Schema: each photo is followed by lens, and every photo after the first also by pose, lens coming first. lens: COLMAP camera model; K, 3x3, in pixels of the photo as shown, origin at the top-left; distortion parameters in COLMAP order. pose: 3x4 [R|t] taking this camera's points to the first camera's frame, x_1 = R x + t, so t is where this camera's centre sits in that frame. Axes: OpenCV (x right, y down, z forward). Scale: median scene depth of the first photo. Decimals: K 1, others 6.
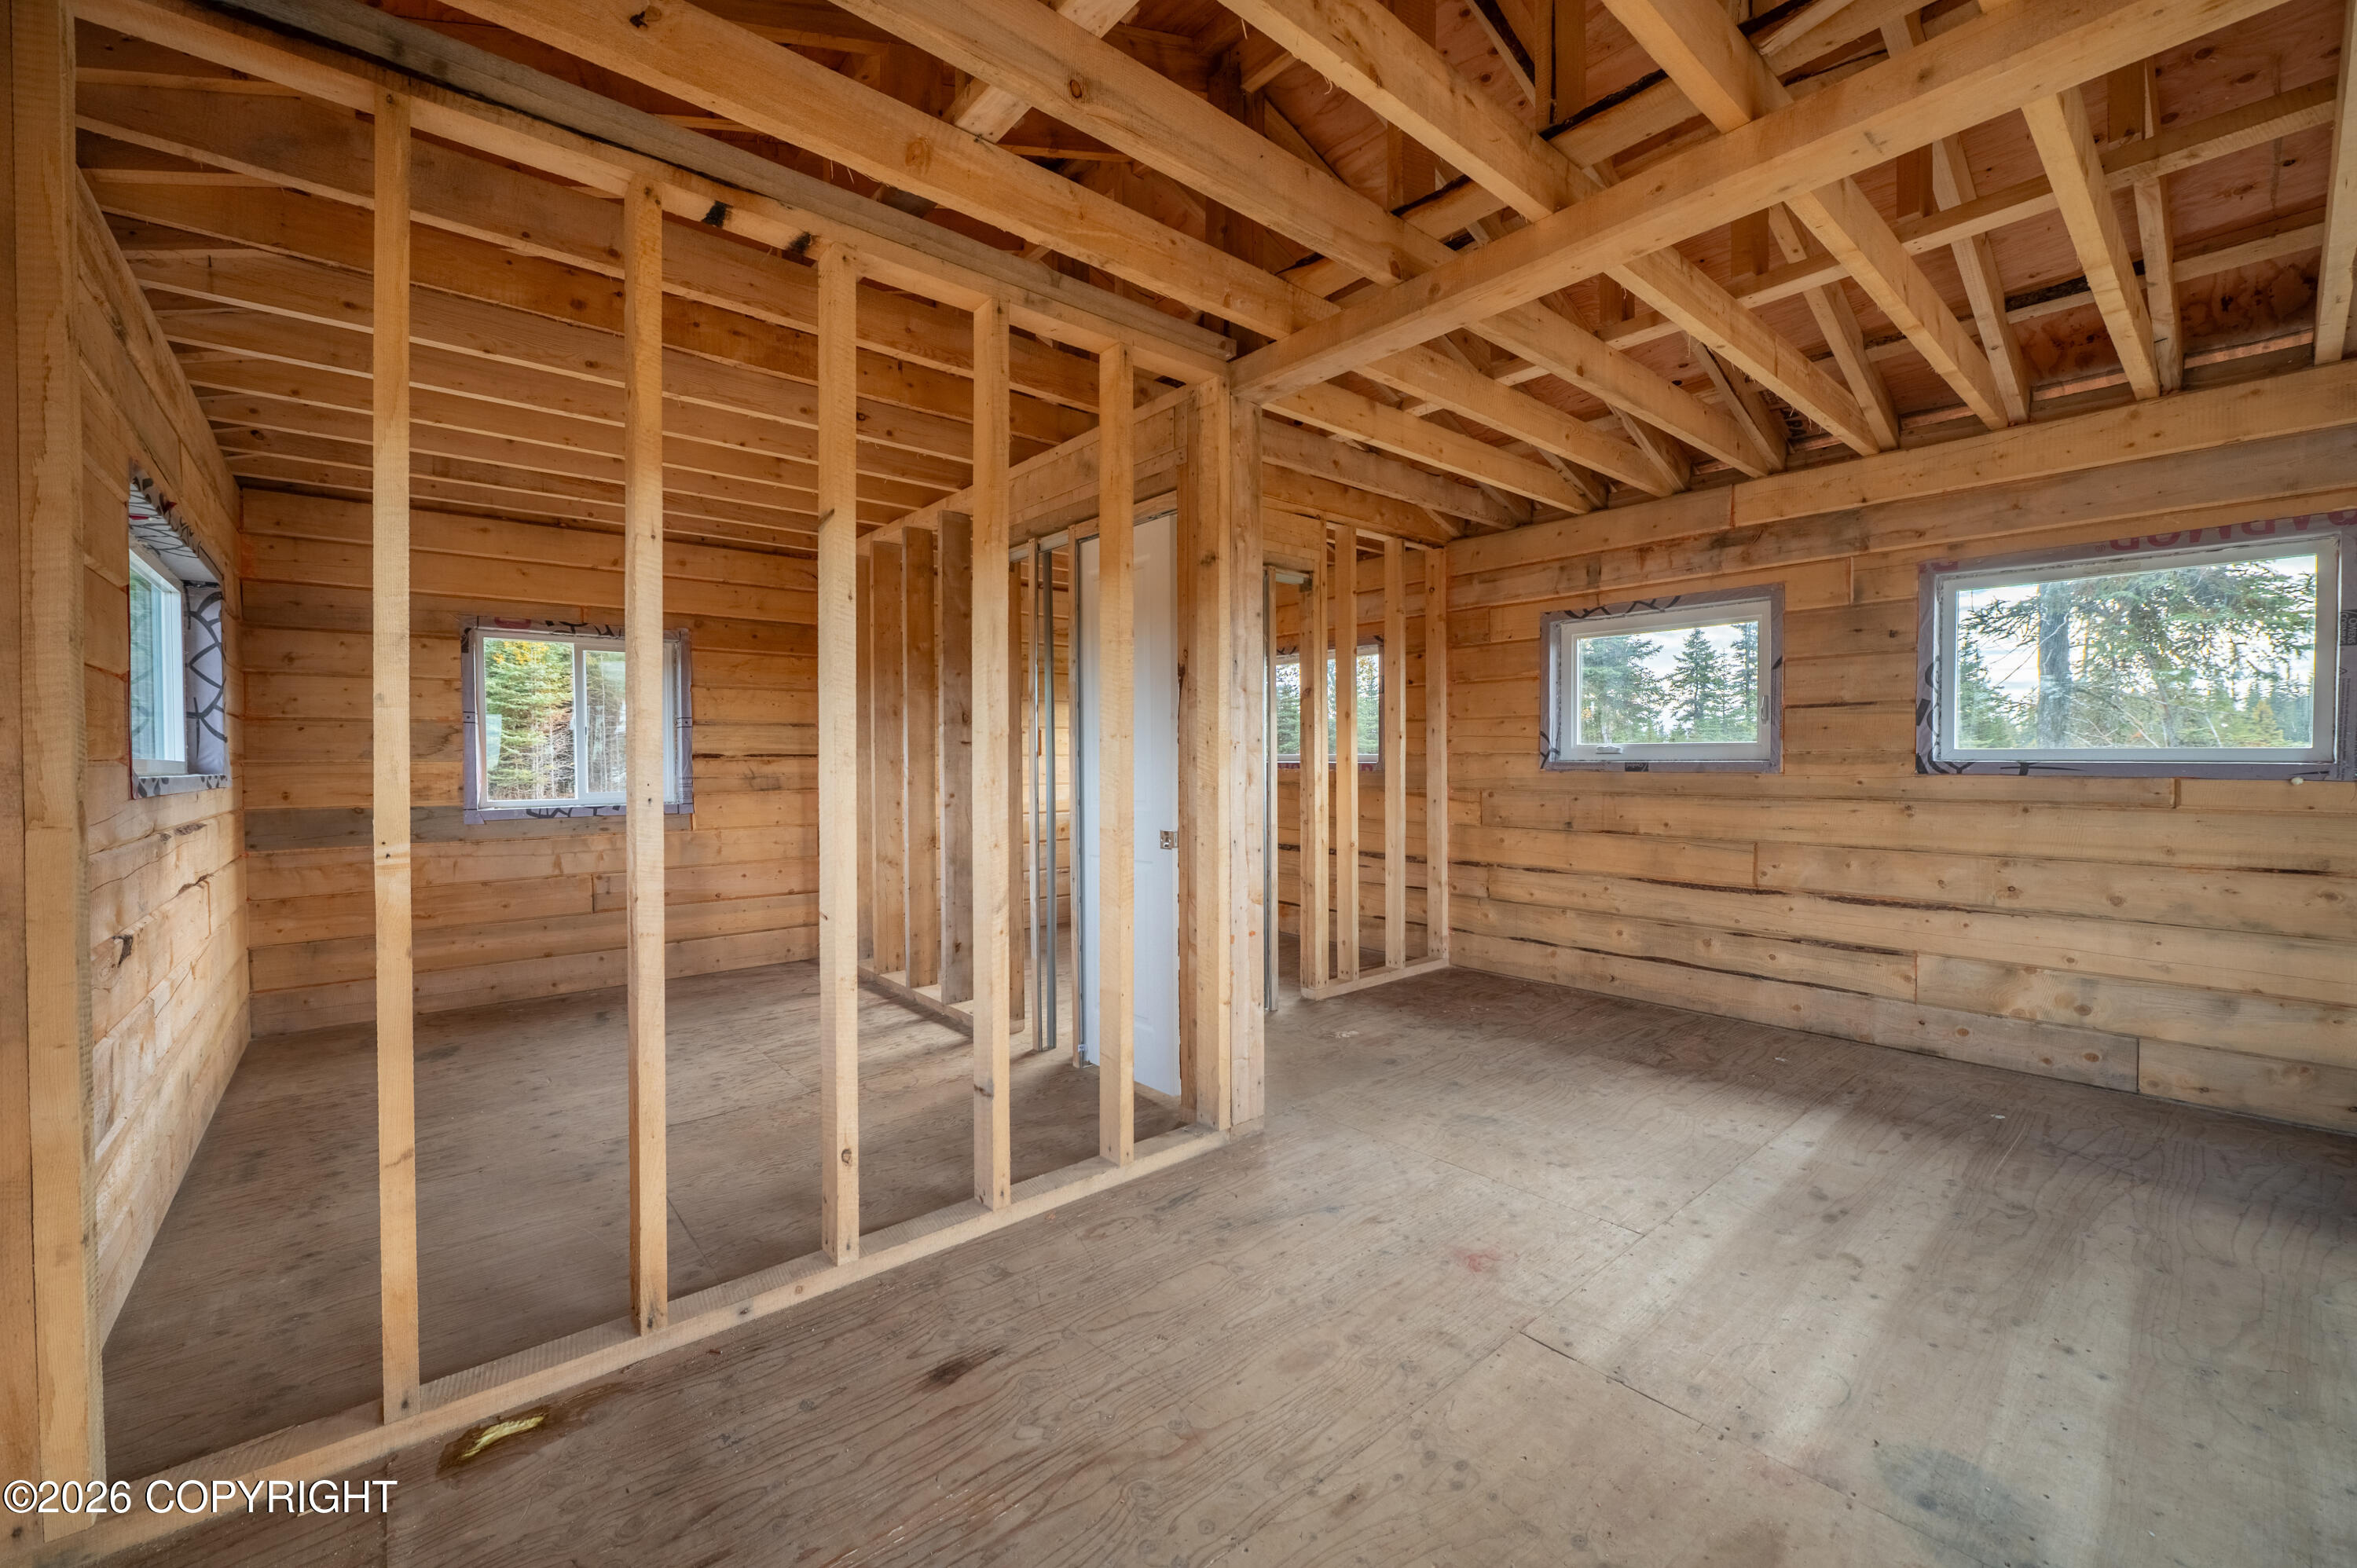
lens RADIAL K [[937.1, 0, 1174.1], [0, 937.1, 769.6], [0, 0, 1]] dist [-0.006435, -0.000747]
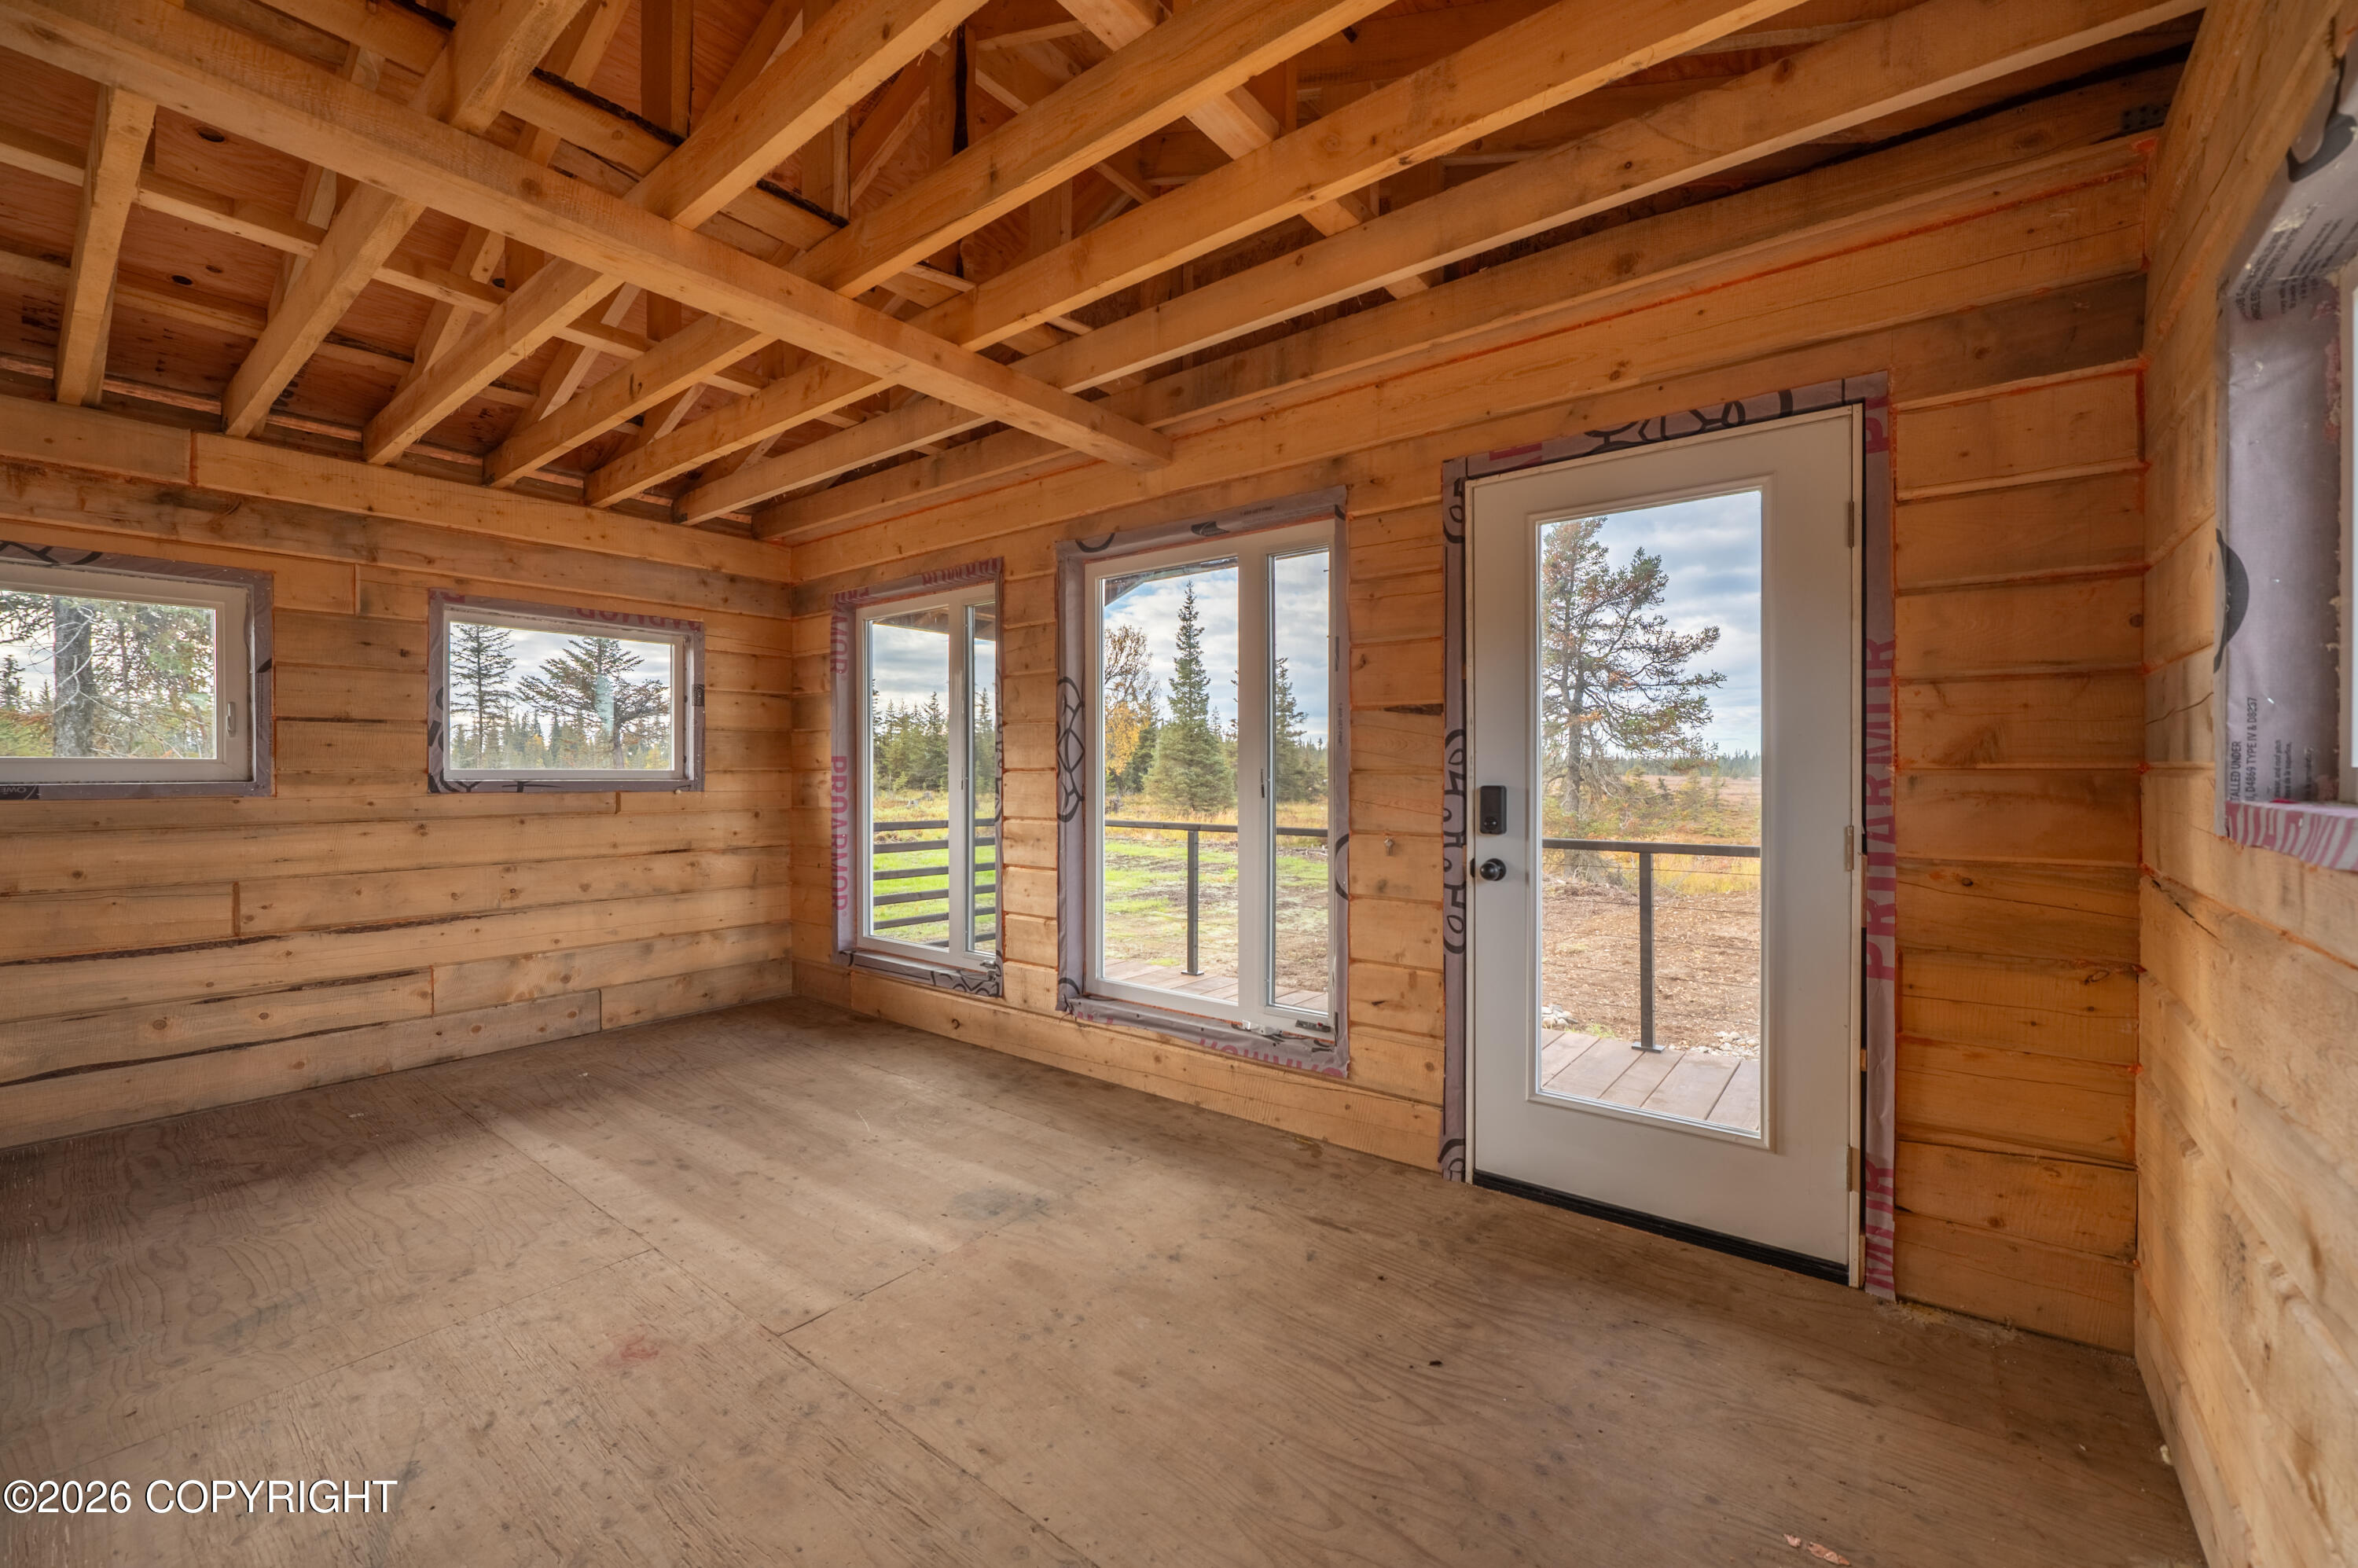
lens RADIAL K [[946.8, 0, 1174.1], [0, 946.8, 774.9], [0, 0, 1]] dist [-0.007035, -0.000456]
pose [[-0.197350, -0.000637, 0.980333, -0.349088], [0.014756, 0.999885, 0.003620, -0.006555], [-0.980222, 0.015180, -0.197318, 0.364811]]
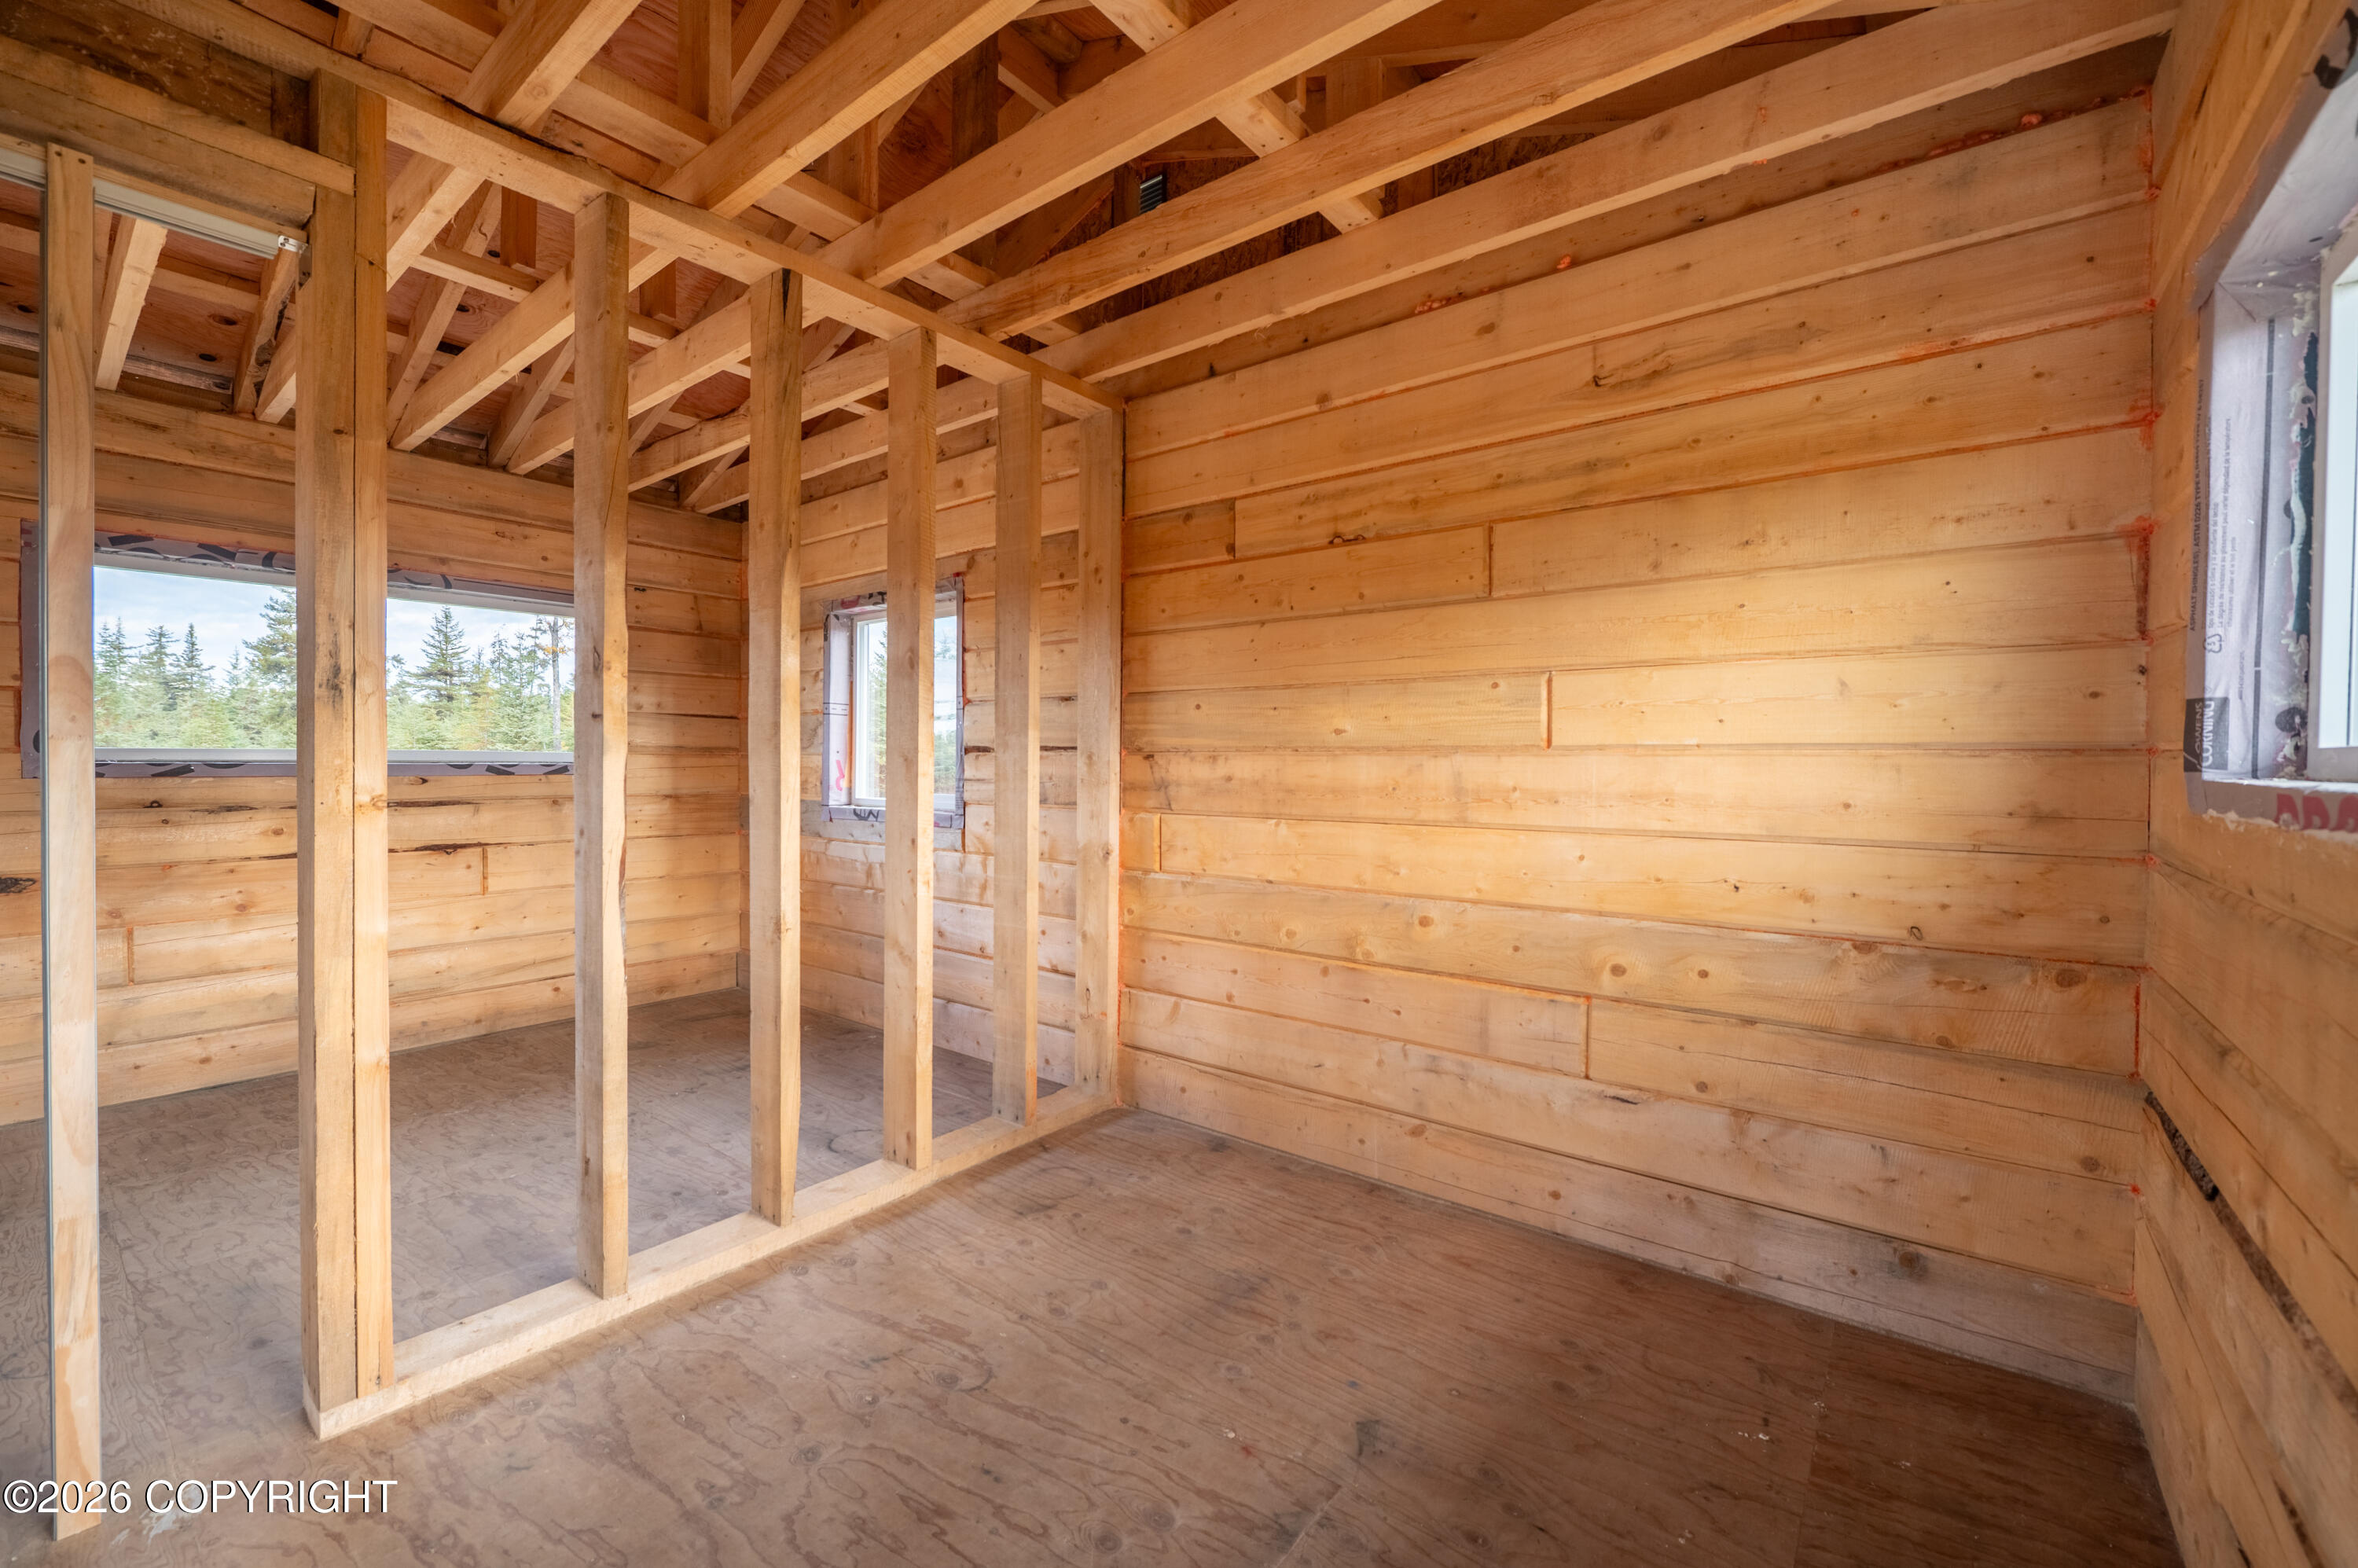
lens RADIAL K [[946.8, 0, 1174.1], [0, 946.8, 774.9], [0, 0, 1]] dist [-0.007035, -0.000456]
pose [[0.199800, 0.022666, -0.979575, 0.293468], [-0.017779, 0.999652, 0.019504, -0.015387], [0.979675, 0.013519, 0.200133, 1.288253]]
